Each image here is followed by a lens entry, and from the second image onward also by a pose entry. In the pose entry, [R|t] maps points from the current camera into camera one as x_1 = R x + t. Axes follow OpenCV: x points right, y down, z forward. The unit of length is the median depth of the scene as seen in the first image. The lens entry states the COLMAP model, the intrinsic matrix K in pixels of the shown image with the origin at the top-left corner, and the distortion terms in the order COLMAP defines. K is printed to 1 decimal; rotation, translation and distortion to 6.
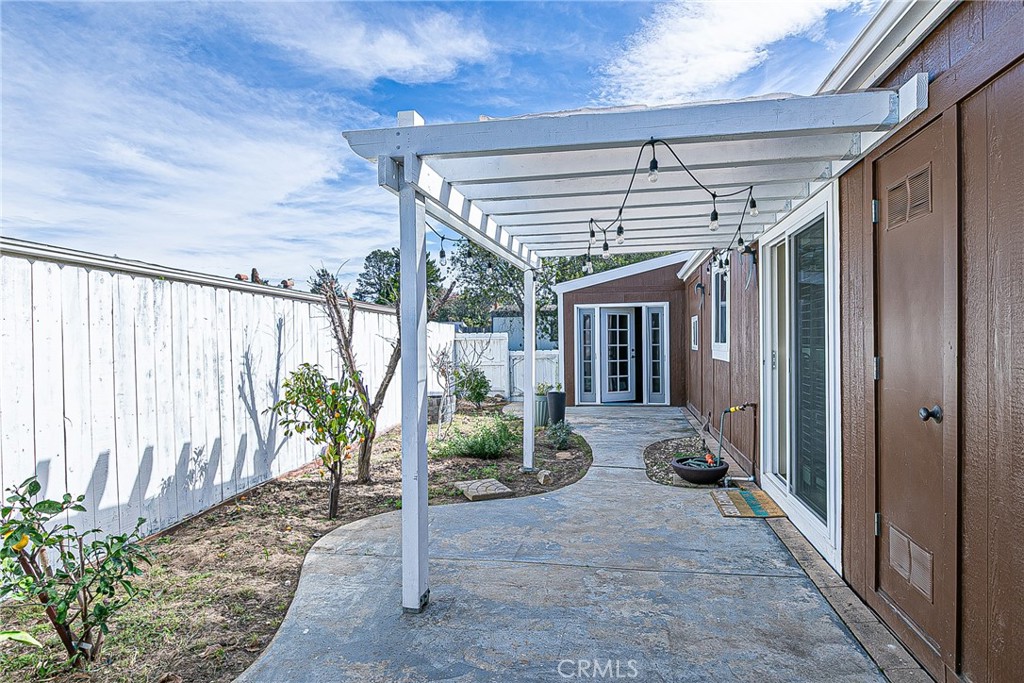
lens RADIAL K [[642.6, 0, 511.3], [0, 642.6, 345.0], [0, 0, 1]] dist [-0.000235, -0.000022]
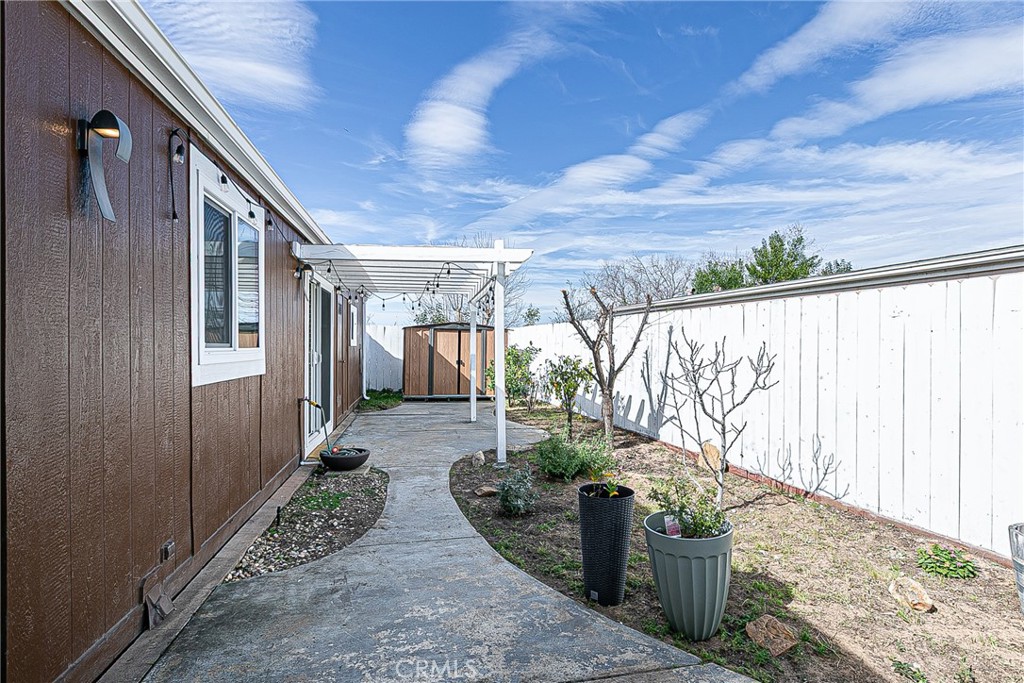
lens RADIAL K [[516.4, 0, 511.7], [0, 516.4, 345.7], [0, 0, 1]] dist [0.001480, 0.000122]
pose [[-0.932791, 0.008989, -0.360306, 0.369169], [0.006768, 0.999950, 0.007425, -0.012151], [0.360355, 0.004488, -0.932804, 2.088797]]
